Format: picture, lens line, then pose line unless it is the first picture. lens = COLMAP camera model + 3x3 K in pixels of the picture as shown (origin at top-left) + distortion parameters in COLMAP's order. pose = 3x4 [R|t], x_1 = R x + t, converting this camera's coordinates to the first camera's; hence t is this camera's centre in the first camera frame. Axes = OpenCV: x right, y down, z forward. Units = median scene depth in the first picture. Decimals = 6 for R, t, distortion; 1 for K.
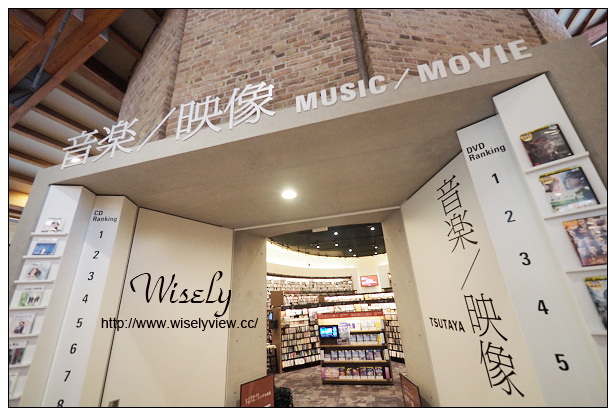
lens RADIAL K [[248.7, 0, 308.0], [0, 248.7, 208.0], [0, 0, 1]] dist [-0.001064, -0.000033]
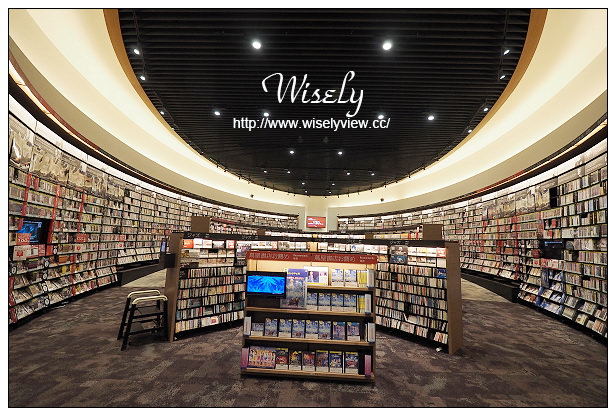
lens RADIAL K [[248.7, 0, 308.0], [0, 248.7, 208.0], [0, 0, 1]] dist [-0.001064, -0.000033]
pose [[0.967994, 0.123726, 0.218355, 0.036365], [-0.169611, 0.963783, 0.205802, 0.232846], [-0.184984, -0.236251, 0.953922, 0.545863]]
